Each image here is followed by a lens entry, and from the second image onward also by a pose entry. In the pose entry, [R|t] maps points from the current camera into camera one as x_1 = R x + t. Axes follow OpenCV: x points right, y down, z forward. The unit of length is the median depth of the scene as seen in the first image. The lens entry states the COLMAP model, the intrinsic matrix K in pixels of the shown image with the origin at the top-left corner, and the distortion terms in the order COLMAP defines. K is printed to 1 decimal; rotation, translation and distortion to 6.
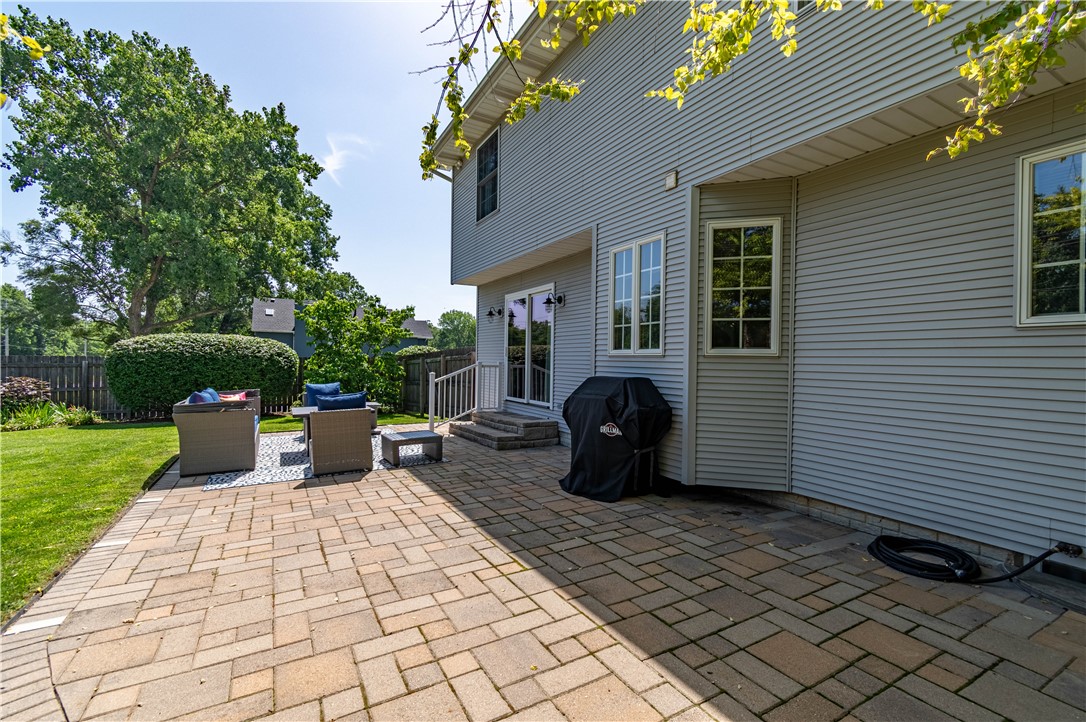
lens RADIAL K [[481.1, 0, 545.9], [0, 481.1, 362.0], [0, 0, 1]] dist [-0.000265, -0.000022]
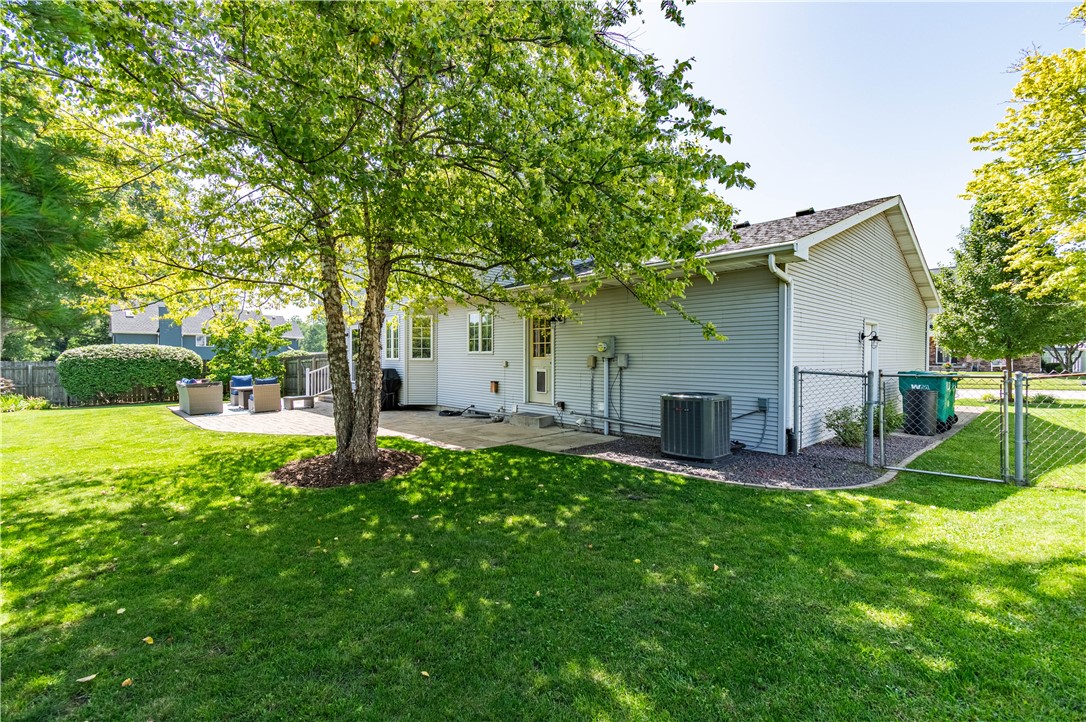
lens RADIAL K [[481.1, 0, 543.5], [0, 481.1, 359.0], [0, 0, 1]] dist [-0.000265, -0.000022]
pose [[0.972556, -0.011247, 0.232395, 0.516143], [0.010591, 0.999936, 0.004073, -0.031870], [-0.232426, -0.001500, 0.972613, -2.420747]]
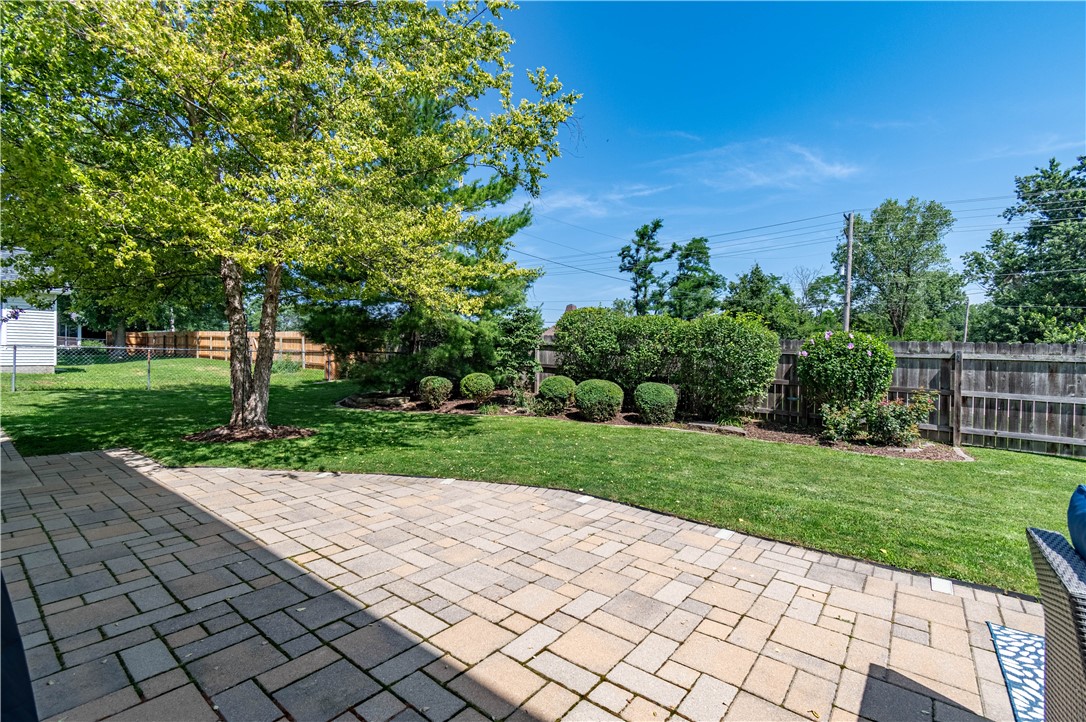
lens RADIAL K [[481.1, 0, 543.1], [0, 481.1, 361.7], [0, 0, 1]] dist [-0.000265, -0.000022]
pose [[-0.929421, -0.019349, -0.368514, -0.117548], [-0.019413, 0.999805, -0.003534, 0.010297], [0.368511, 0.003870, -0.929615, 1.619360]]
